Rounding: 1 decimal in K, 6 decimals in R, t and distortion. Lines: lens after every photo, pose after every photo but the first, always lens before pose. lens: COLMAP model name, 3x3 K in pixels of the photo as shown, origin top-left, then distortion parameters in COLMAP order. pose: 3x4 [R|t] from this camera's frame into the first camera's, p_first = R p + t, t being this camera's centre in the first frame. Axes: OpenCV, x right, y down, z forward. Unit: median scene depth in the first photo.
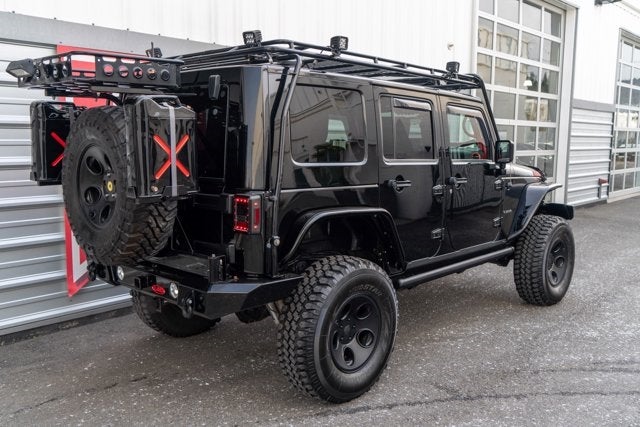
lens RADIAL K [[583.8, 0, 321.7], [0, 583.8, 219.3], [0, 0, 1]] dist [0.028373, 0.000000]
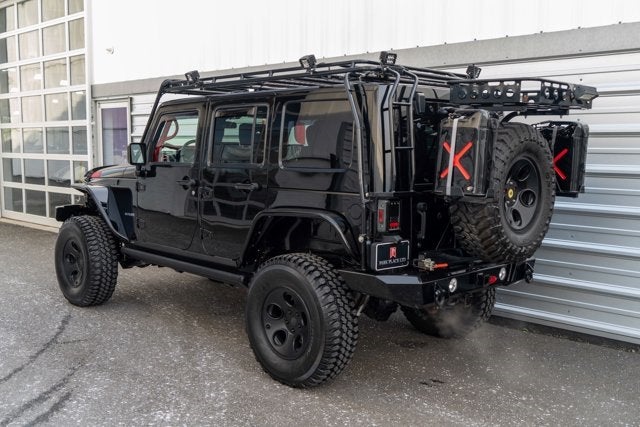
lens RADIAL K [[695.7, 0, 319.4], [0, 695.7, 209.6], [0, 0, 1]] dist [0.030204, 0.000000]
pose [[-0.054057, 0.084433, -0.994962, 1.515984], [-0.134448, 0.986730, 0.091039, -0.179731], [0.989445, 0.138692, -0.041988, 1.424975]]
